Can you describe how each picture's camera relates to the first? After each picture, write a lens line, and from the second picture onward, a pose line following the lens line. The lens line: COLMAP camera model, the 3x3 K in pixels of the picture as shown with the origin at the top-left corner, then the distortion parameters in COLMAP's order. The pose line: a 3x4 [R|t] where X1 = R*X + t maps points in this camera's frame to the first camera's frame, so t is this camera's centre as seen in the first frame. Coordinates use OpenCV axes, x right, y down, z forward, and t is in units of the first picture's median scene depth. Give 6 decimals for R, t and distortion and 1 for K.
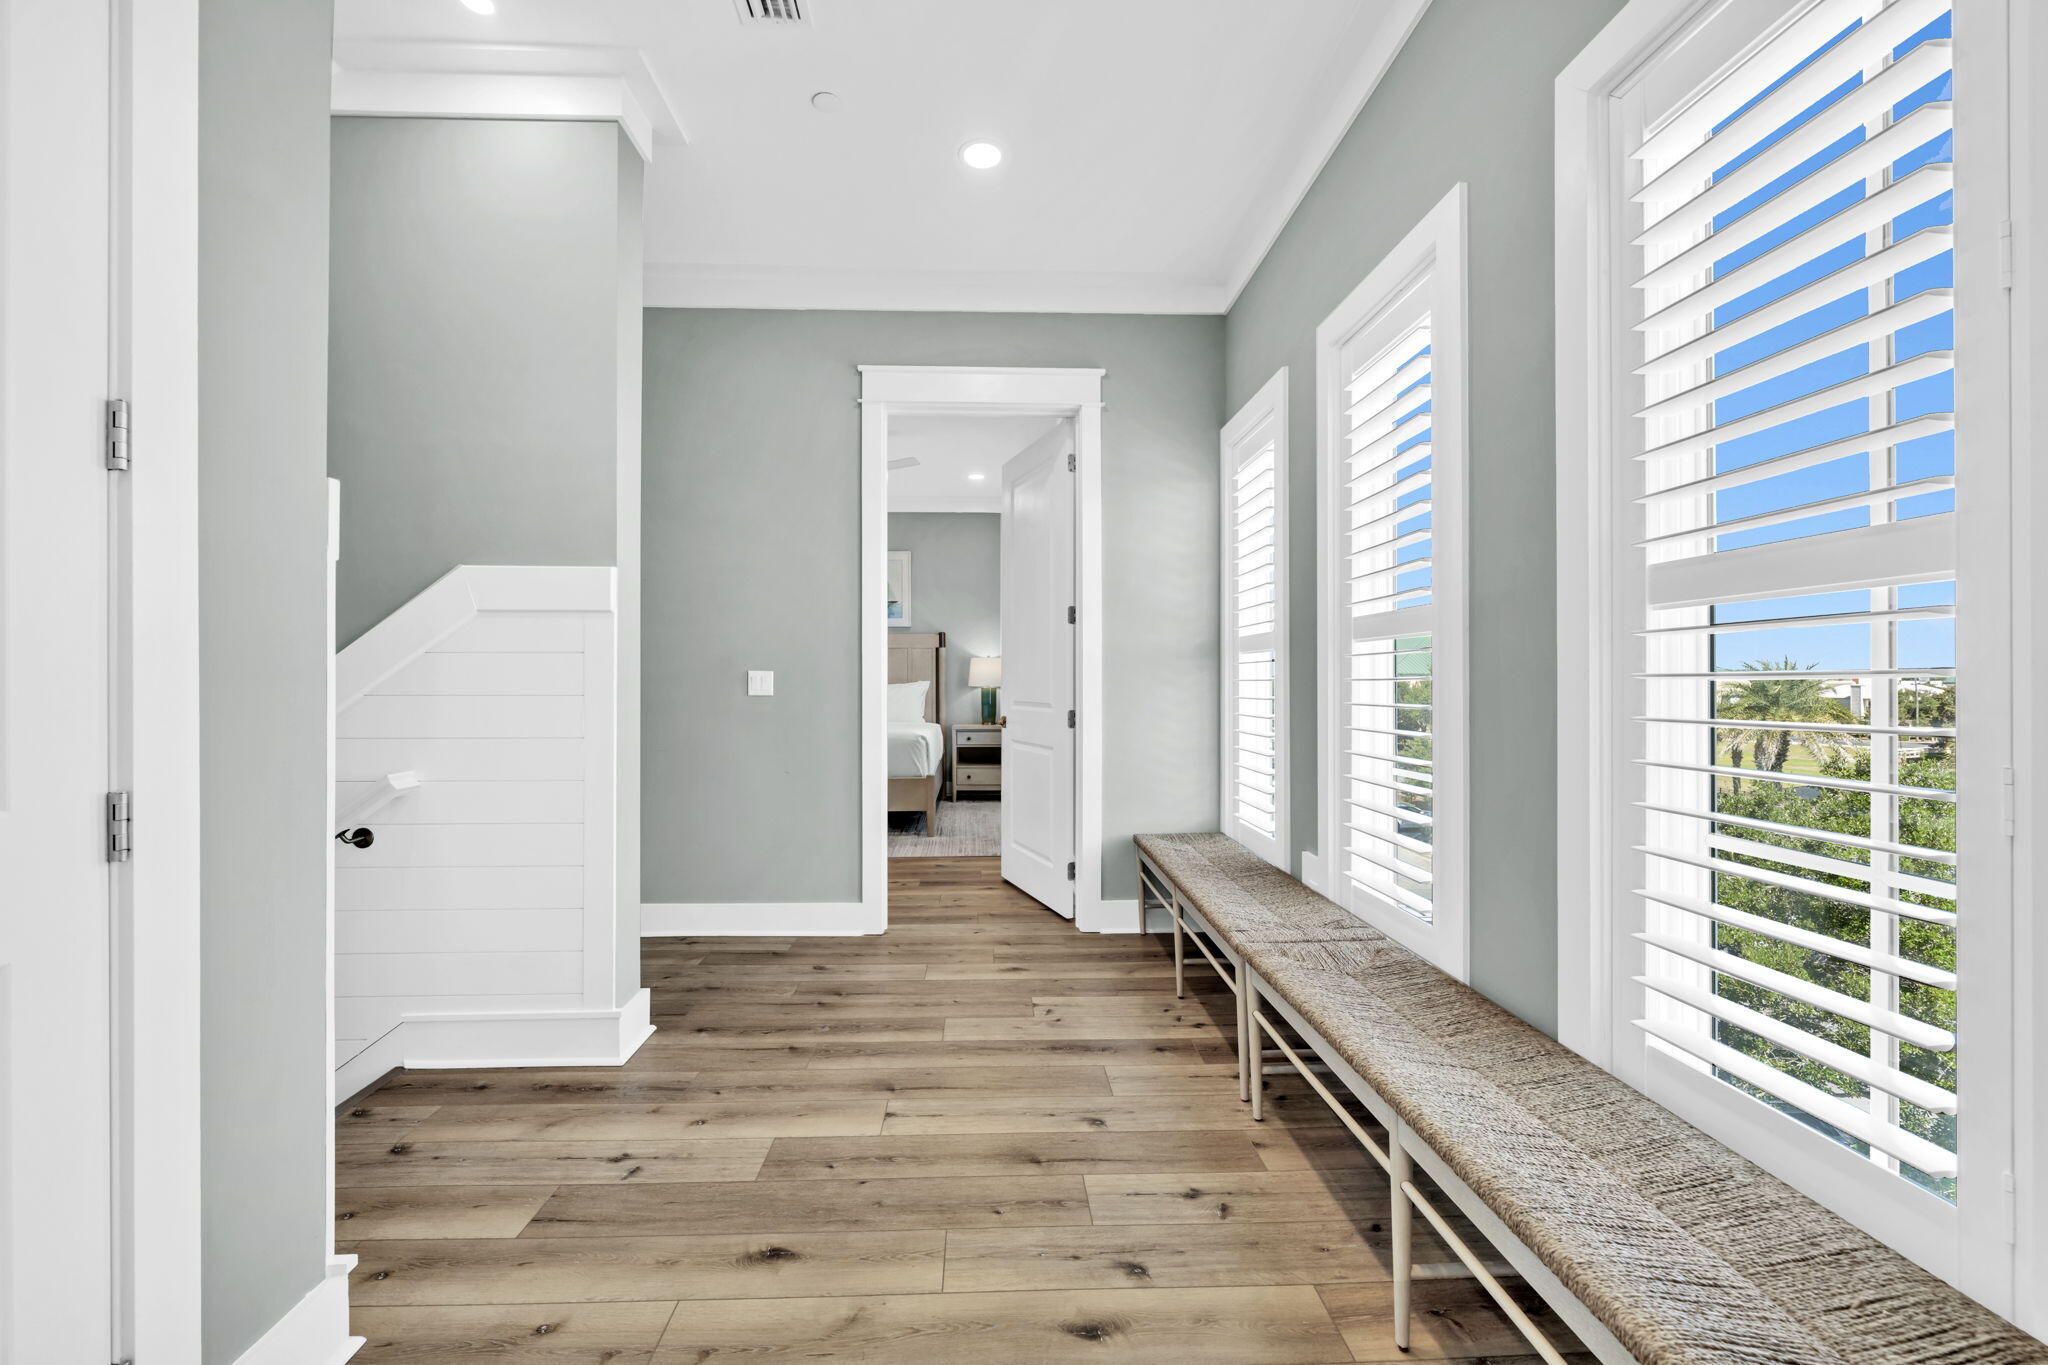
lens RADIAL K [[786.2, 0, 1000.3], [0, 786.2, 680.4], [0, 0, 1]] dist [-0.003964, 0.000298]
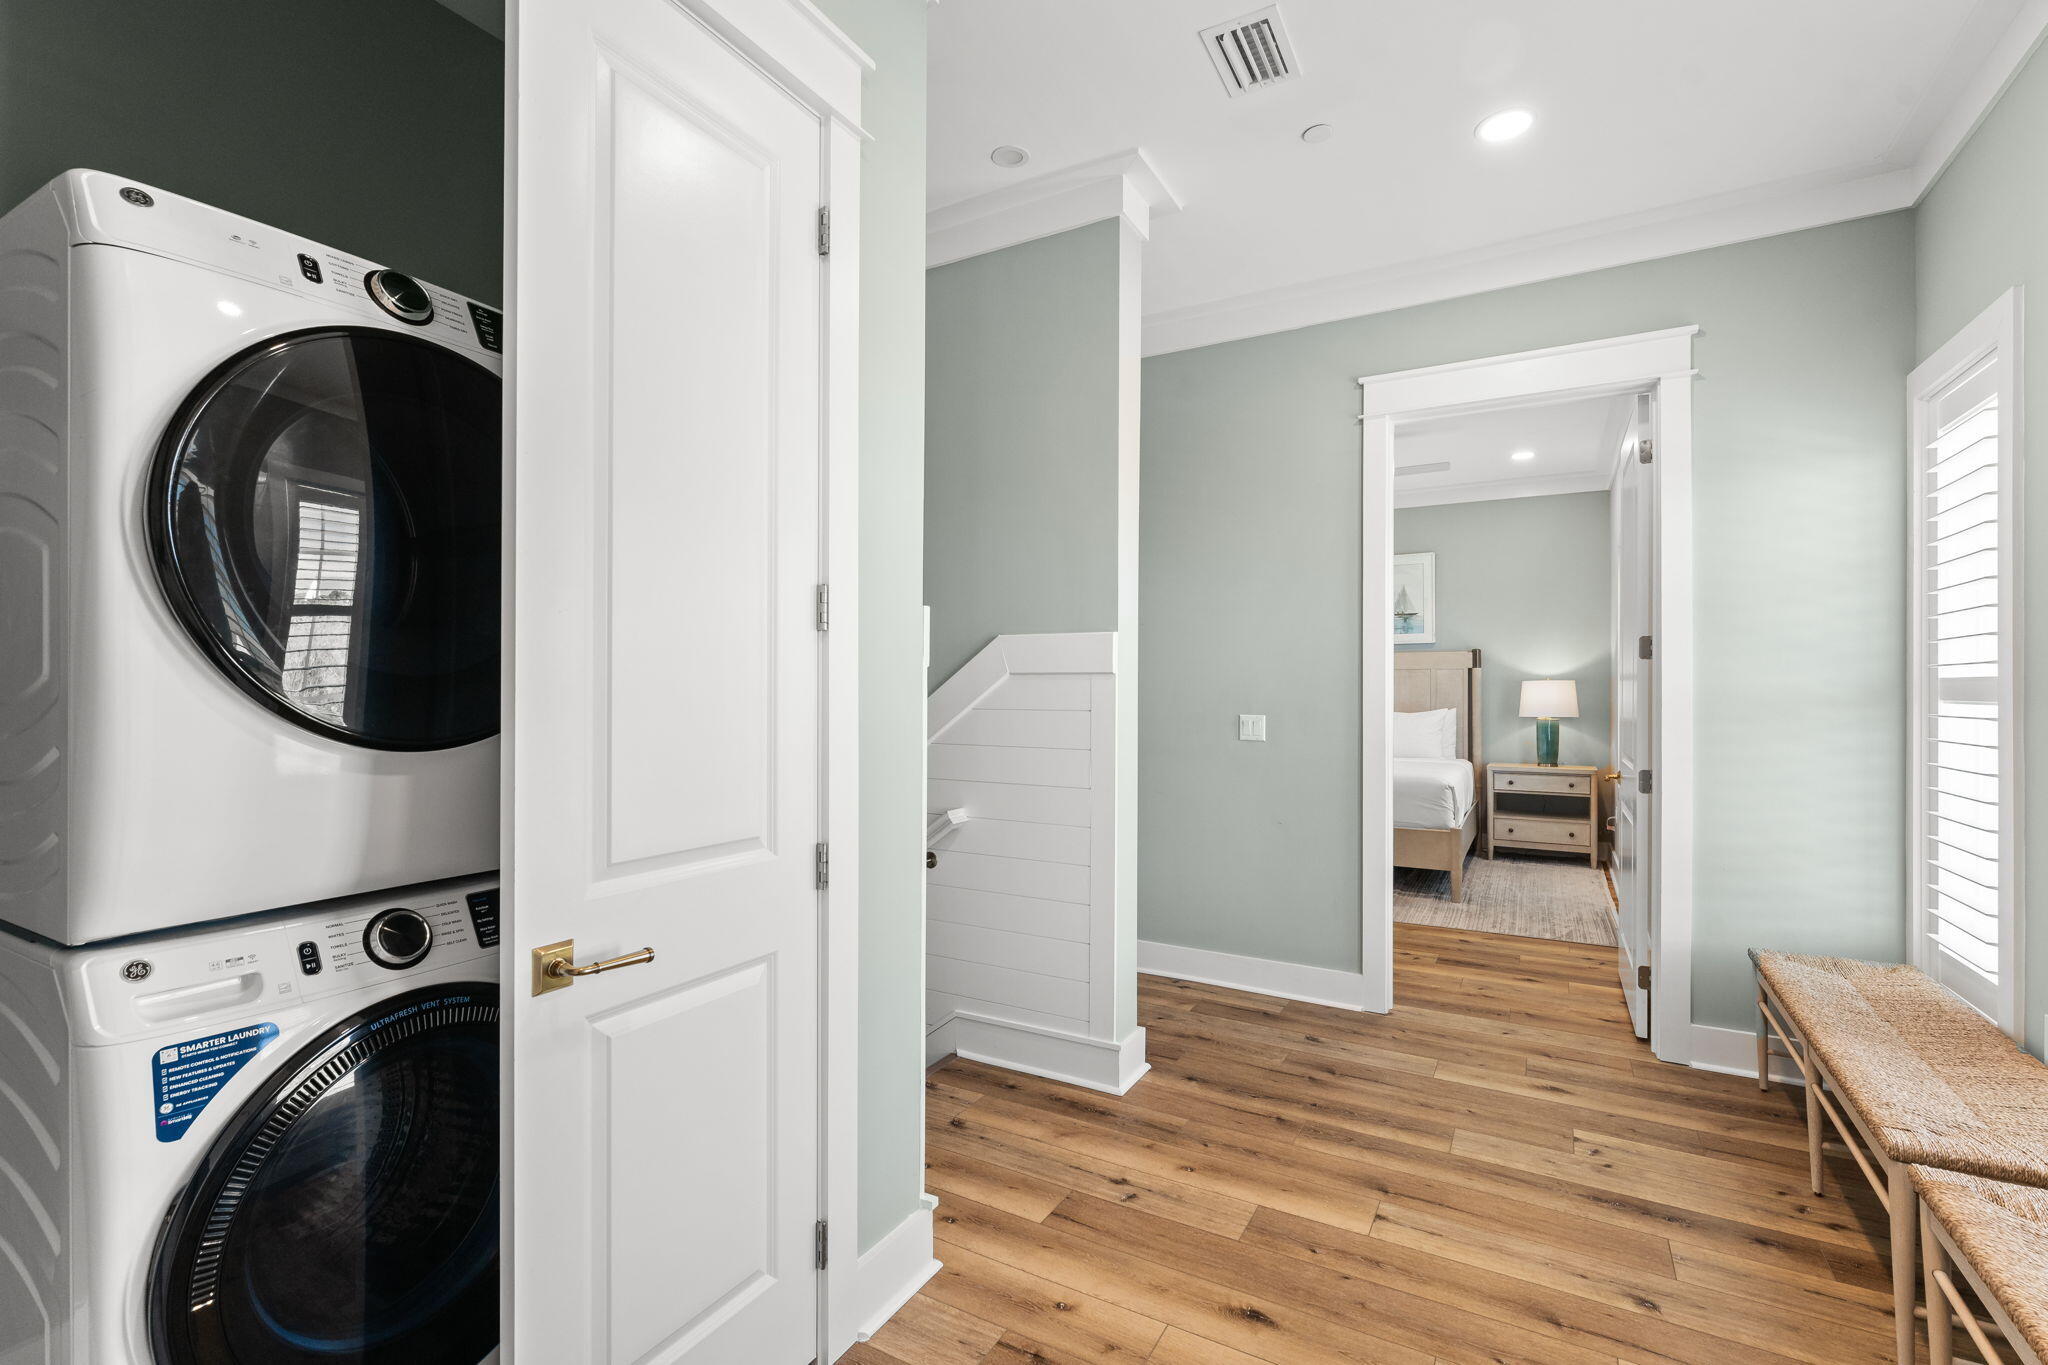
lens RADIAL K [[926.9, 0, 1031.0], [0, 926.9, 668.9], [0, 0, 1]] dist [0.001959, -0.000798]
pose [[0.855807, 0.000493, -0.517295, 0.062384], [-0.002778, 0.999990, -0.003642, -0.080211], [0.517288, 0.004554, 0.855799, -0.138719]]
